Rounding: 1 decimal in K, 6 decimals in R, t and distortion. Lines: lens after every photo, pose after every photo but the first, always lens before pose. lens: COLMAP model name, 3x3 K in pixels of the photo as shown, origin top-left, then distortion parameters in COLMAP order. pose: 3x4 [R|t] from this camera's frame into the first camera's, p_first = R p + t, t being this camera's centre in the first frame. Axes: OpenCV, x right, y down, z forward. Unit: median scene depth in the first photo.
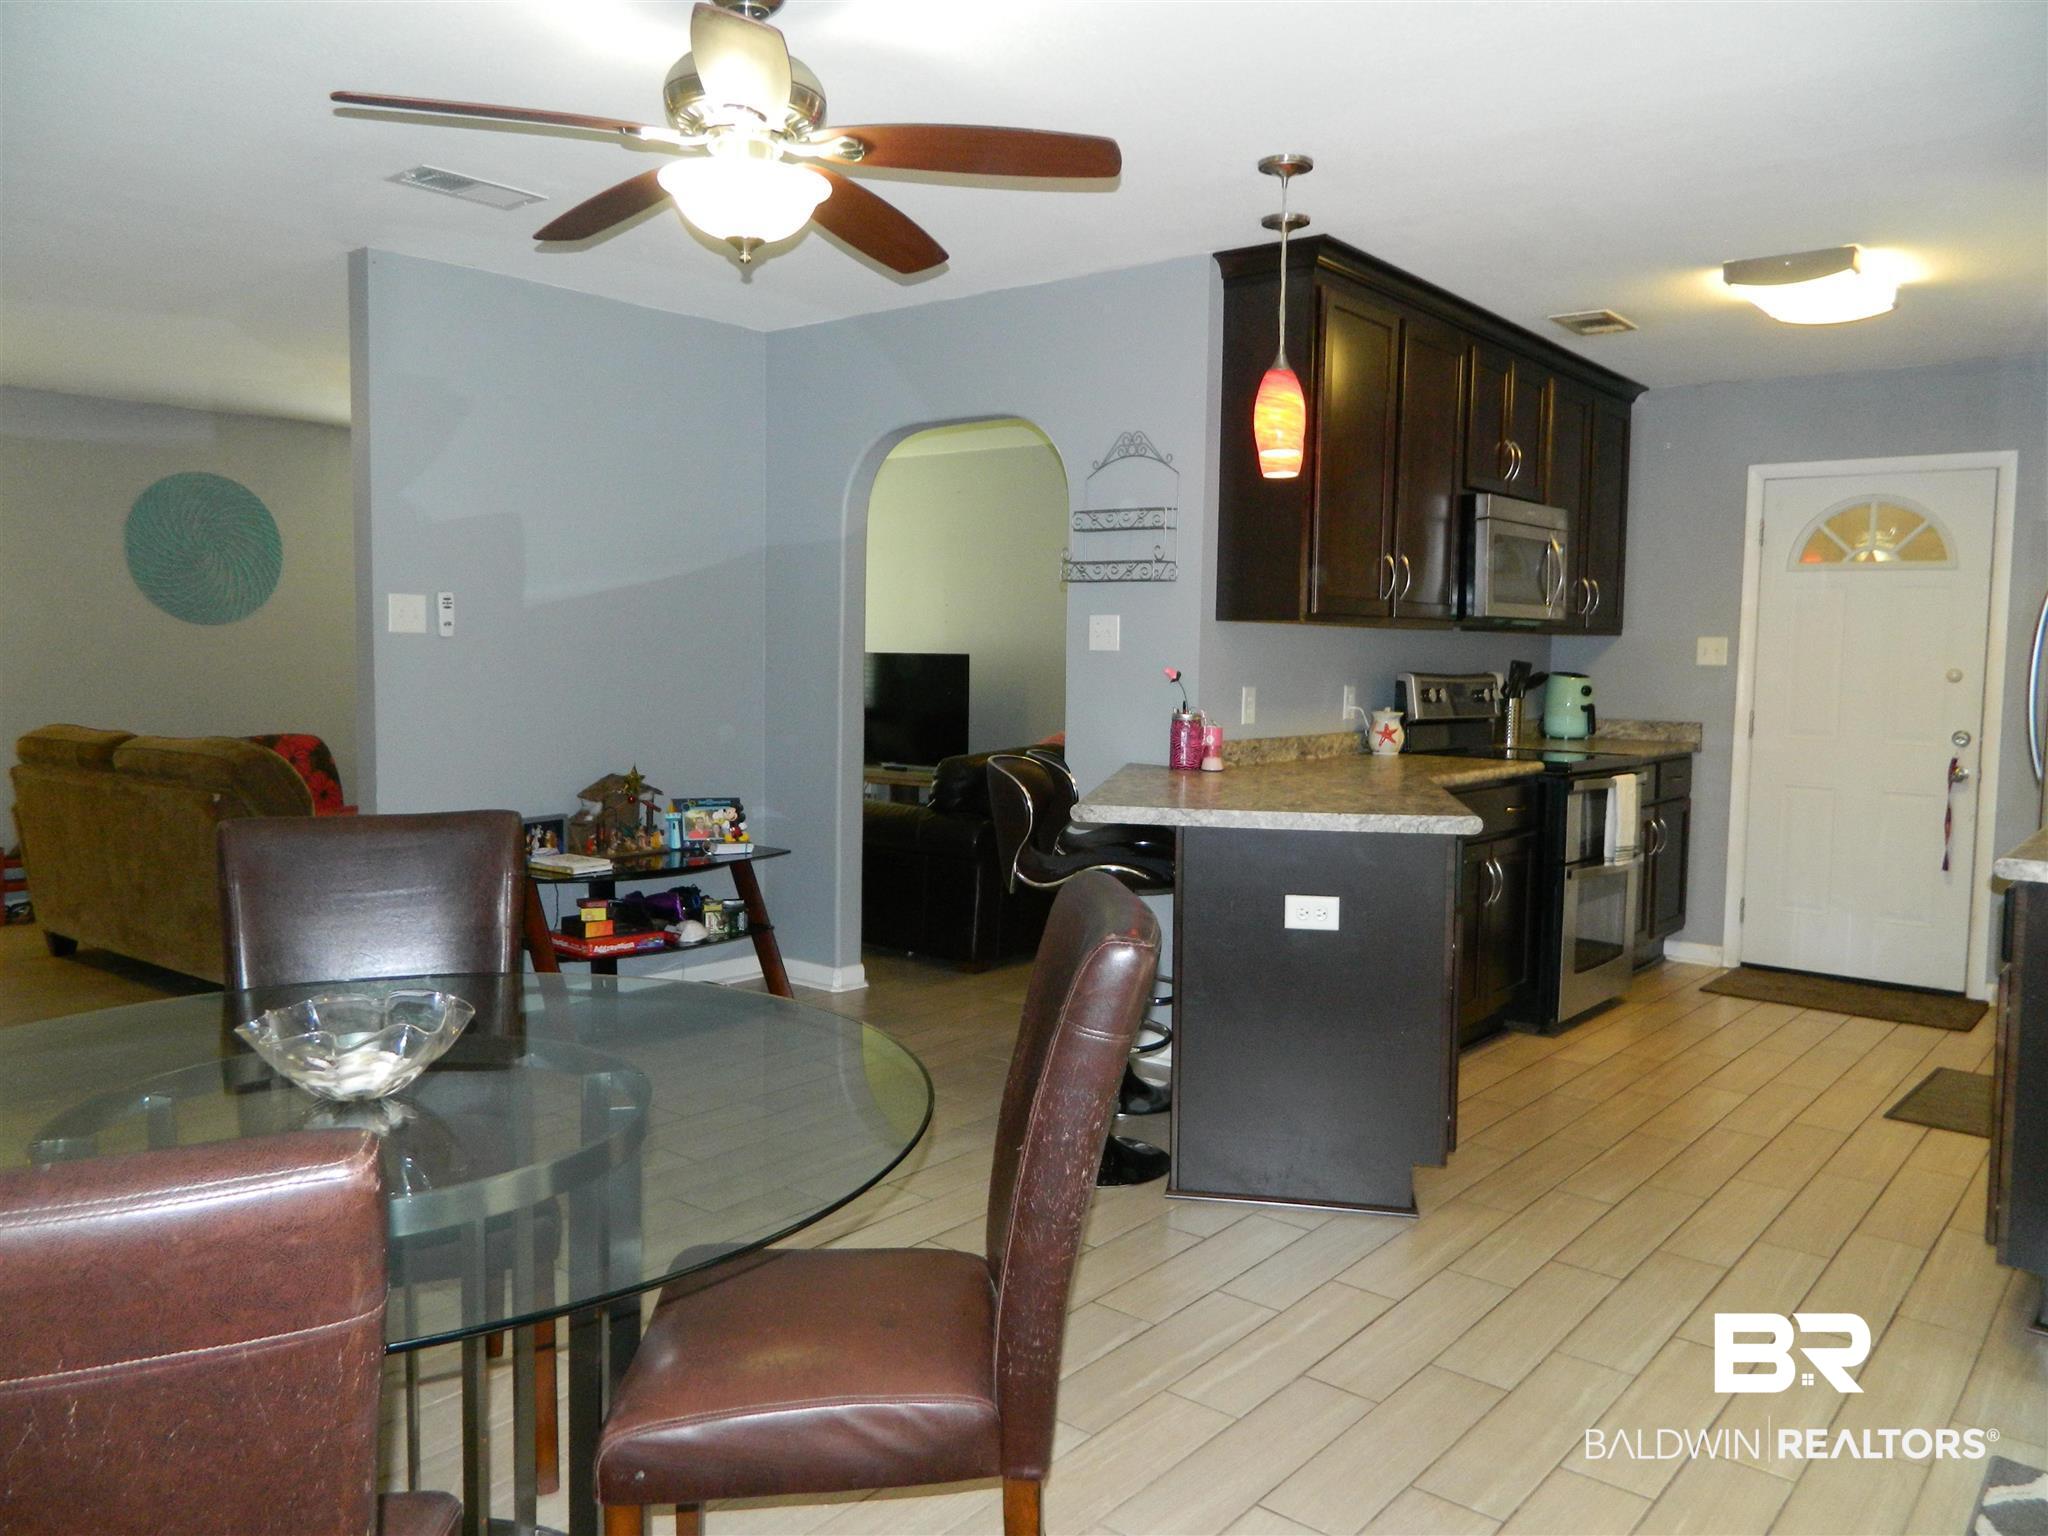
lens RADIAL K [[1516.0, 0, 1023.4], [0, 1516.0, 757.4], [0, 0, 1]] dist [0.013846, -0.005388]
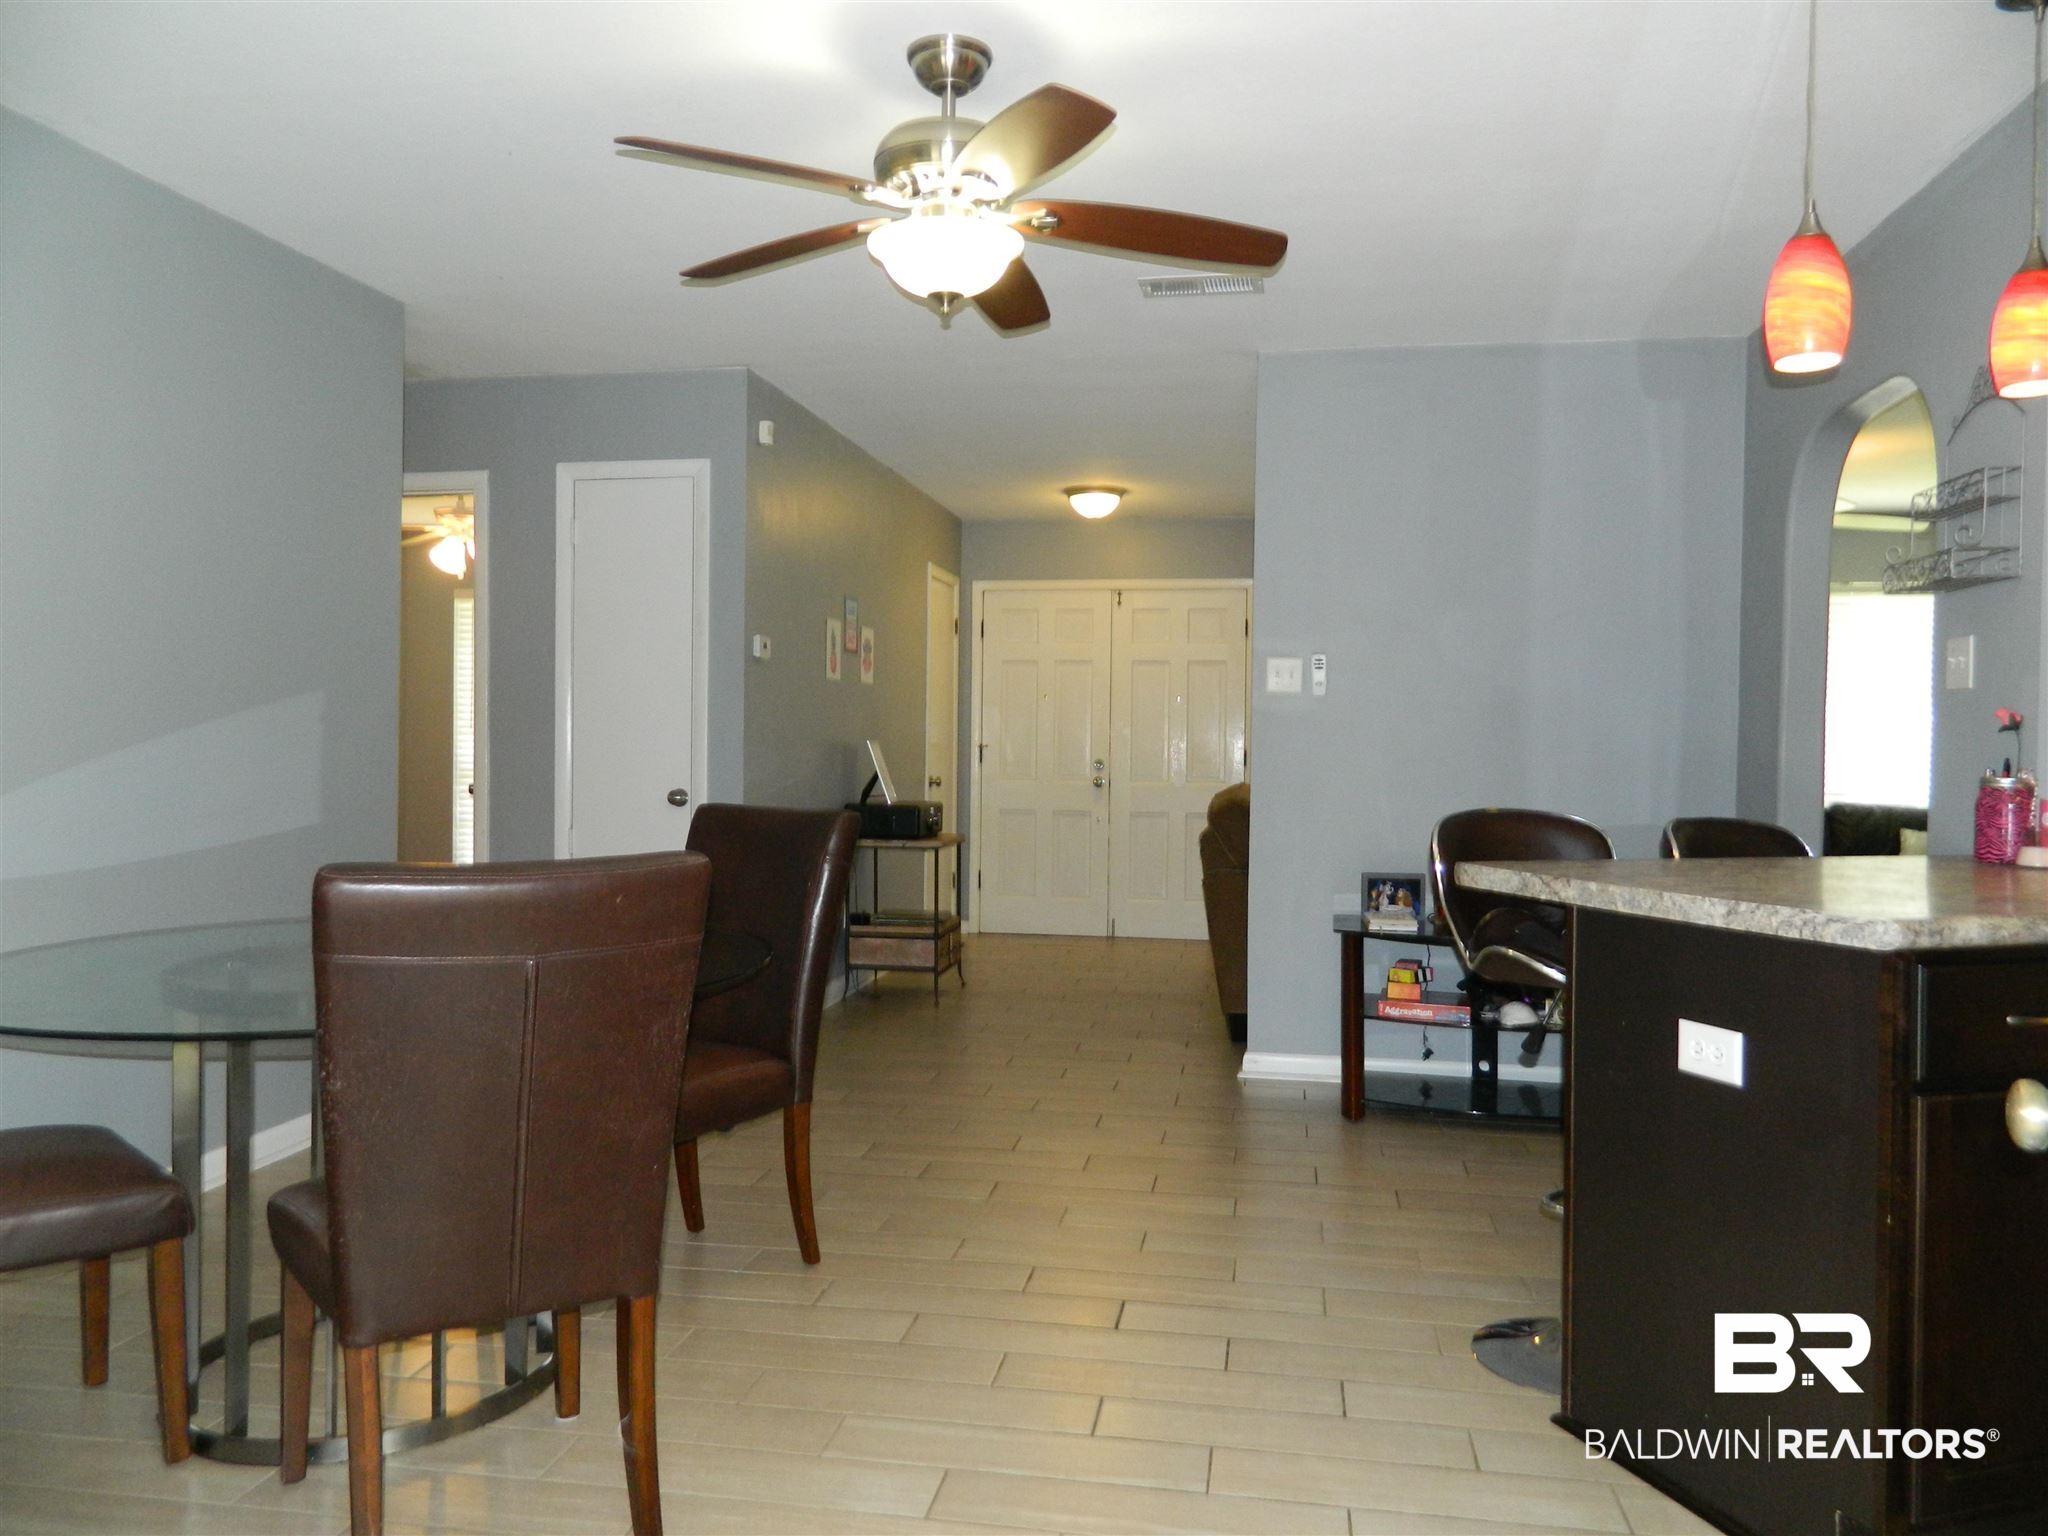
lens RADIAL K [[1516.0, 0, 1023.4], [0, 1516.0, 757.4], [0, 0, 1]] dist [0.013846, -0.005388]
pose [[0.495668, 0.006139, -0.868490, 0.397969], [-0.071587, 0.996861, -0.033810, 0.012773], [0.865557, 0.078931, 0.494552, 0.265125]]
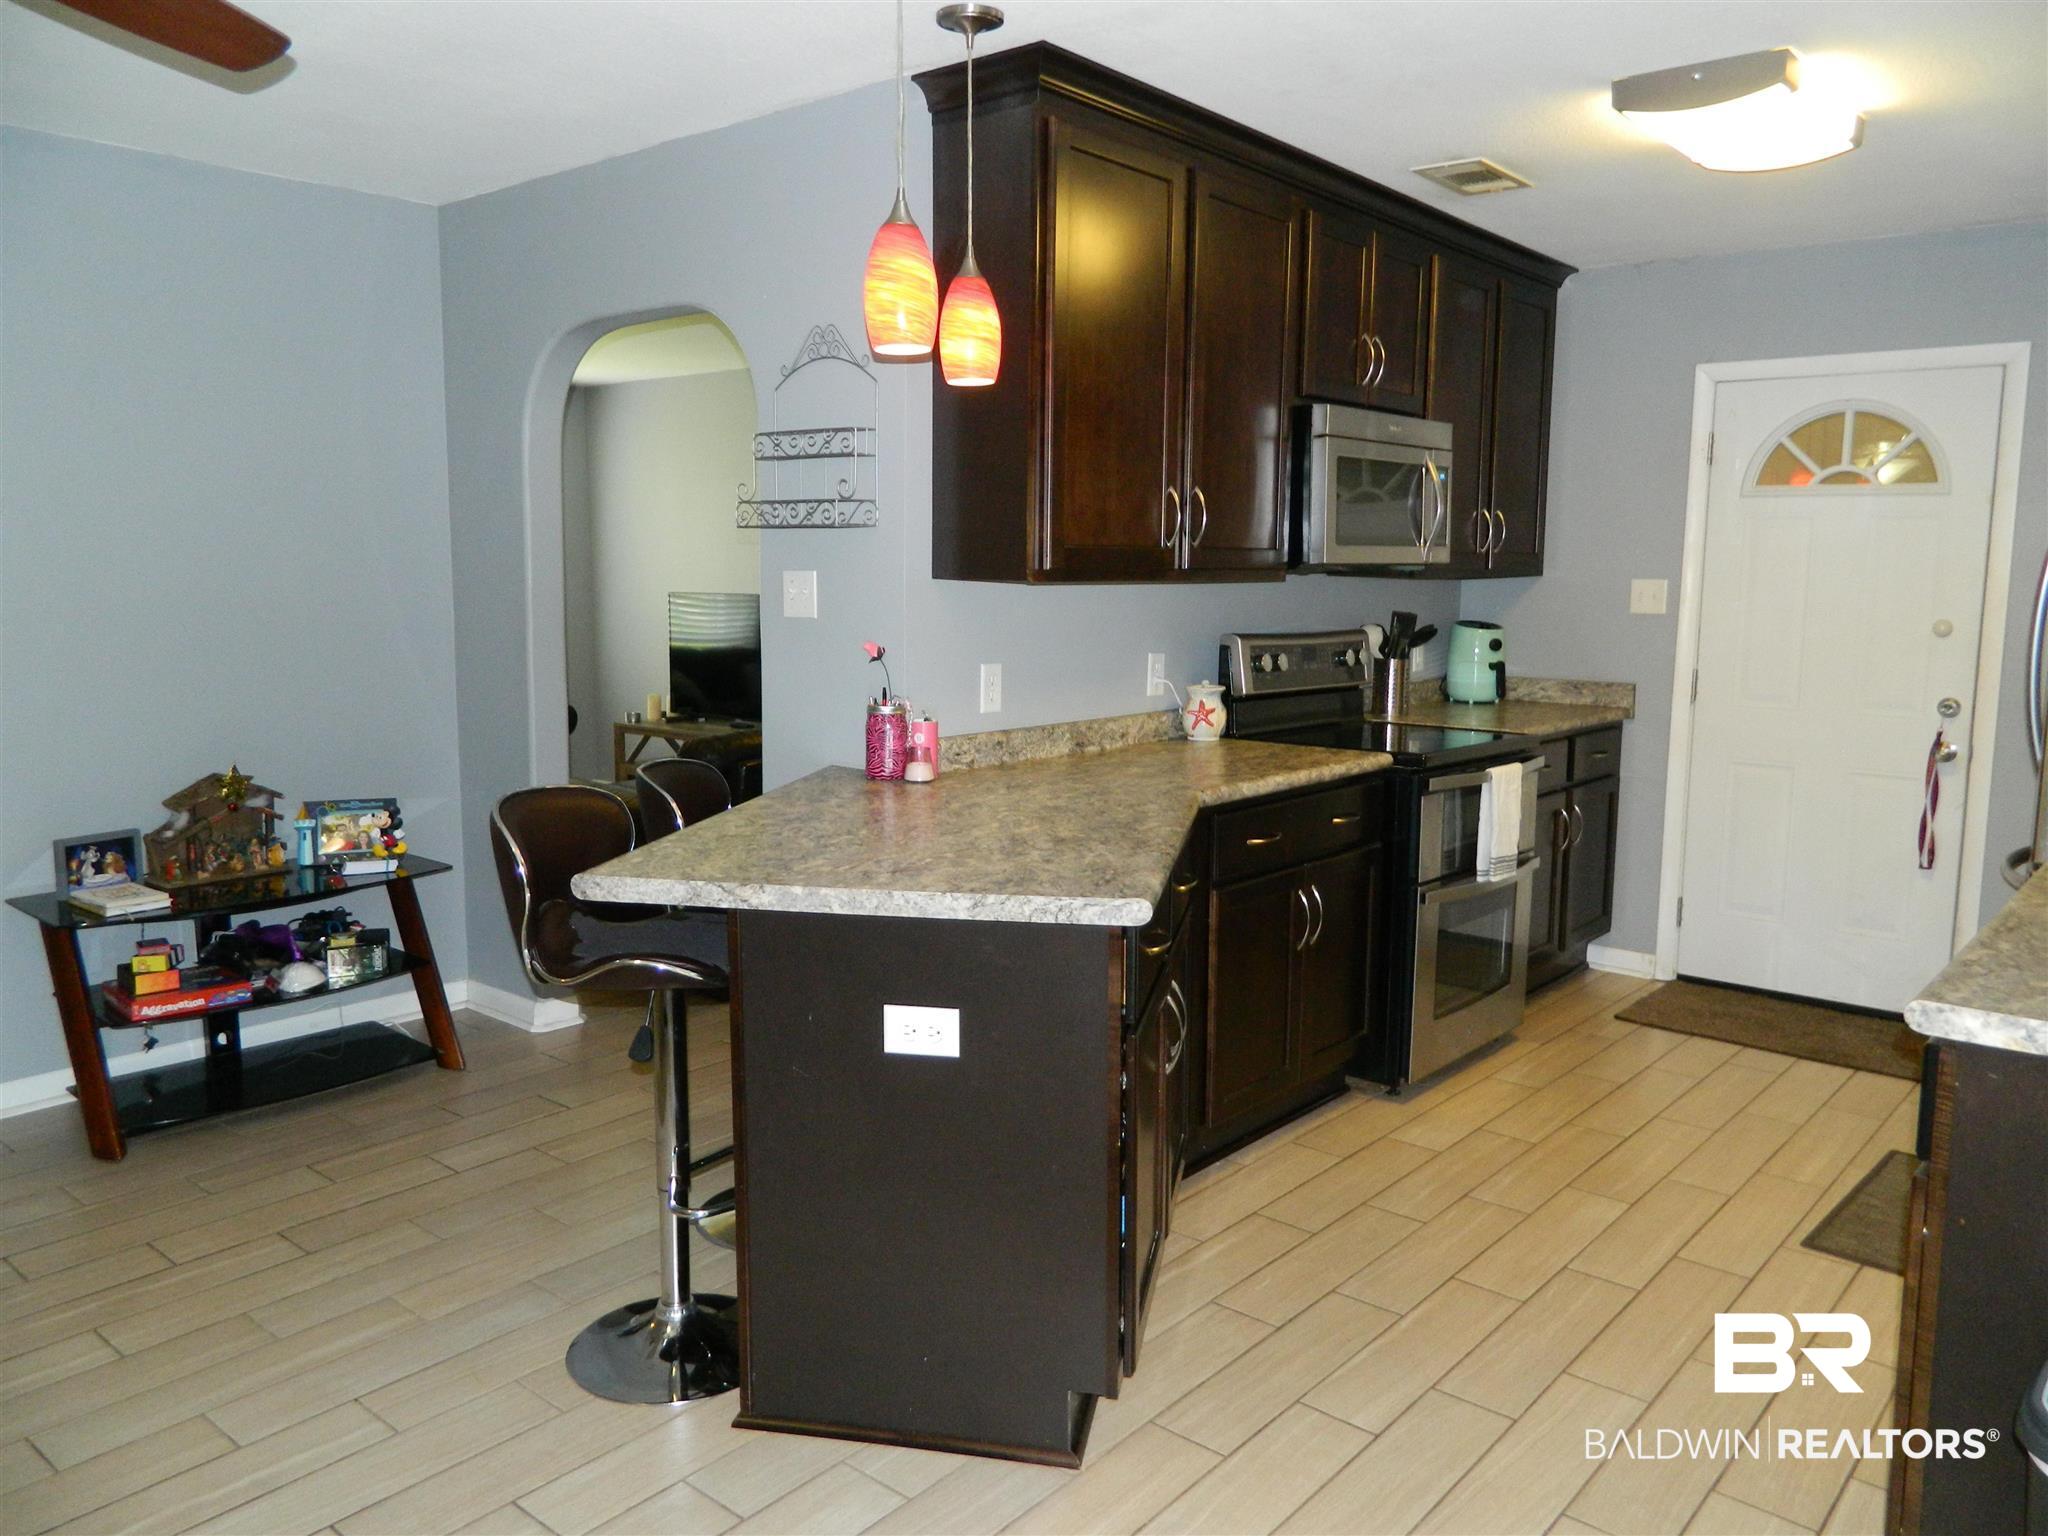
lens RADIAL K [[1516.0, 0, 1023.4], [0, 1516.0, 757.4], [0, 0, 1]] dist [0.013846, -0.005388]
pose [[0.999763, -0.006123, -0.020901, 0.162909], [0.007277, 0.998425, 0.055624, -0.037640], [0.020527, -0.055763, 0.998233, 0.211768]]
